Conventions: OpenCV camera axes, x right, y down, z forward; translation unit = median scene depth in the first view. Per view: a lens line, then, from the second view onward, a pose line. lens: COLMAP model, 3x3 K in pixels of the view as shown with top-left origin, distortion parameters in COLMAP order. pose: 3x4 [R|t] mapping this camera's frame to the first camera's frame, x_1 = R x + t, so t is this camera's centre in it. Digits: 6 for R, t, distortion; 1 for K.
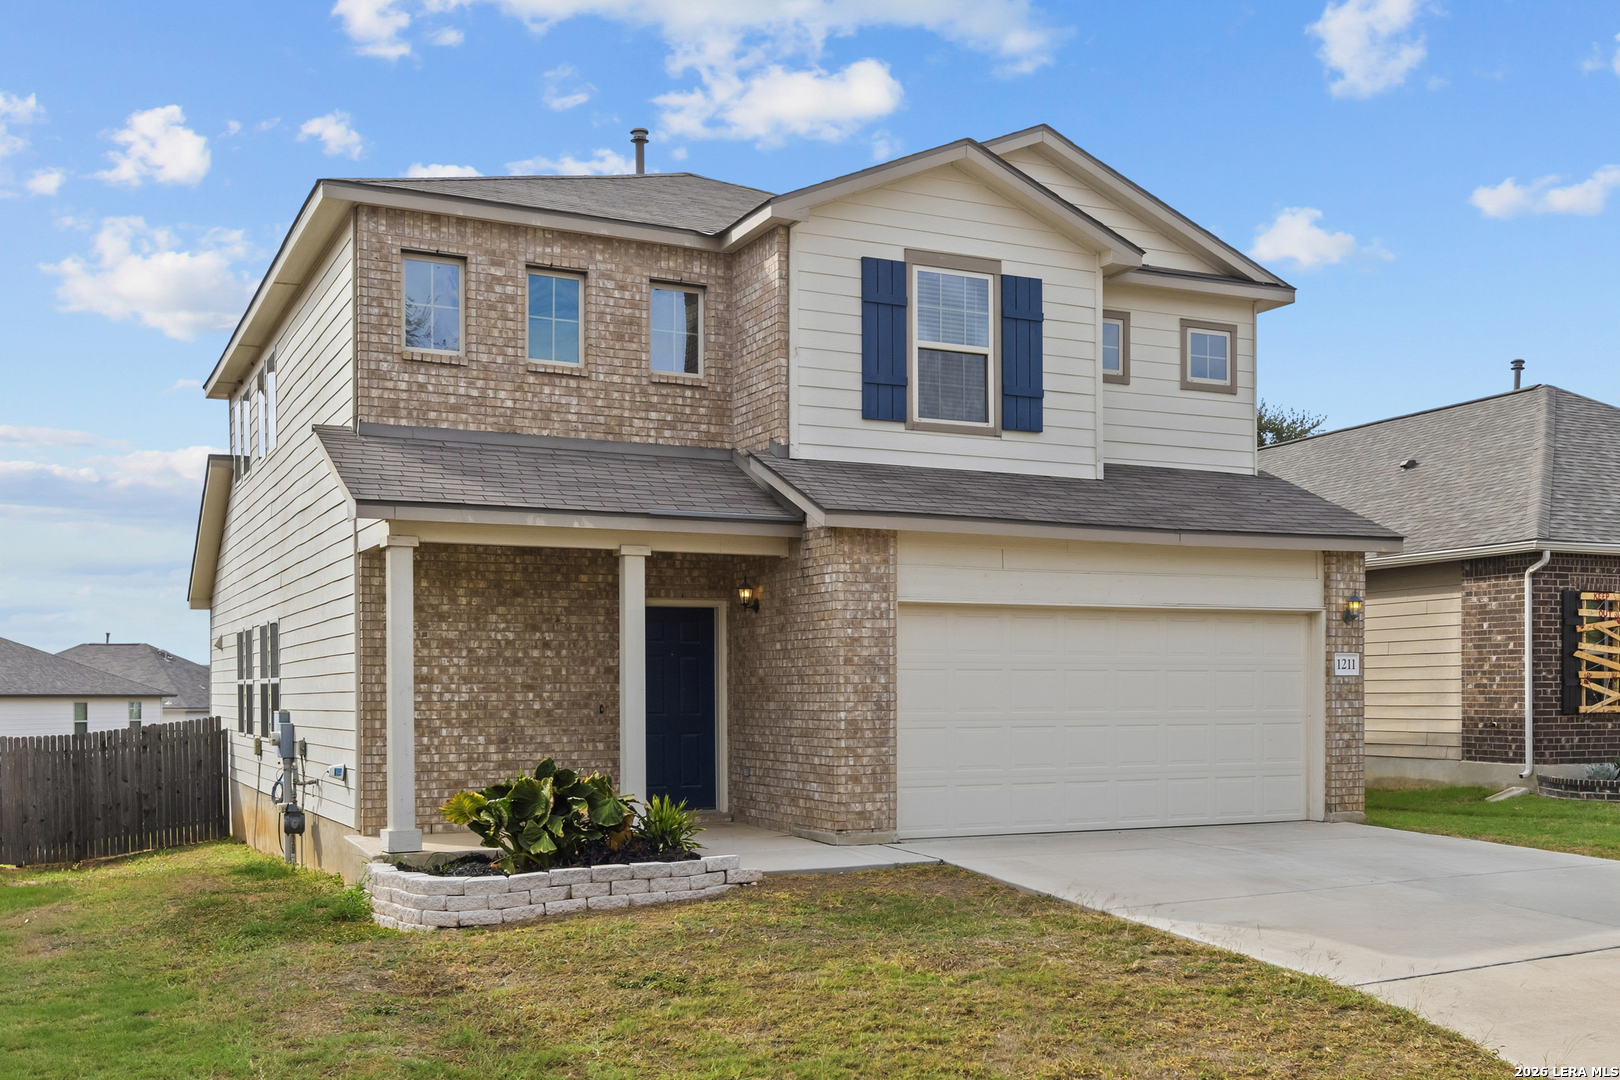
lens RADIAL K [[1725.3, 0, 956.4], [0, 1725.3, 721.1], [0, 0, 1]] dist [0.014529, -0.004006]
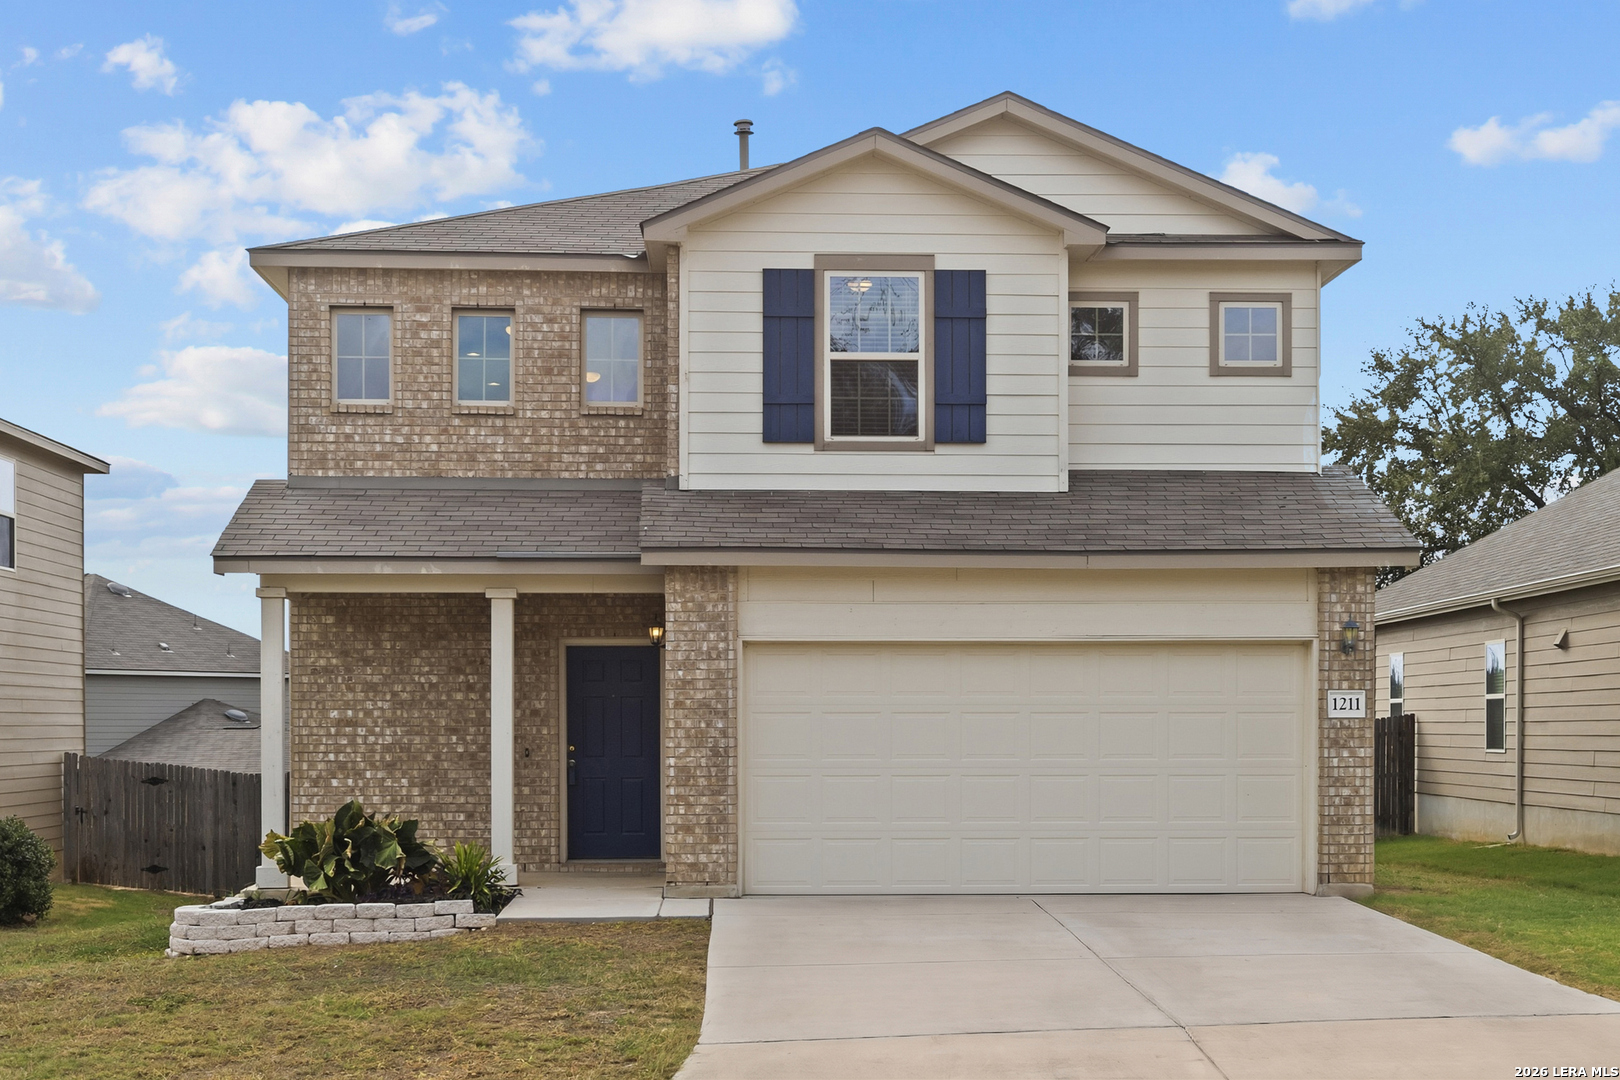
lens RADIAL K [[2236.6, 0, 818.8], [0, 2236.6, 750.0], [0, 0, 1]] dist [0.004579, 0.002926]
pose [[0.902588, 0.006909, -0.430450, 0.502869], [-0.008623, 0.999961, -0.002032, -0.007389], [0.430419, 0.005546, 0.902612, -0.075742]]
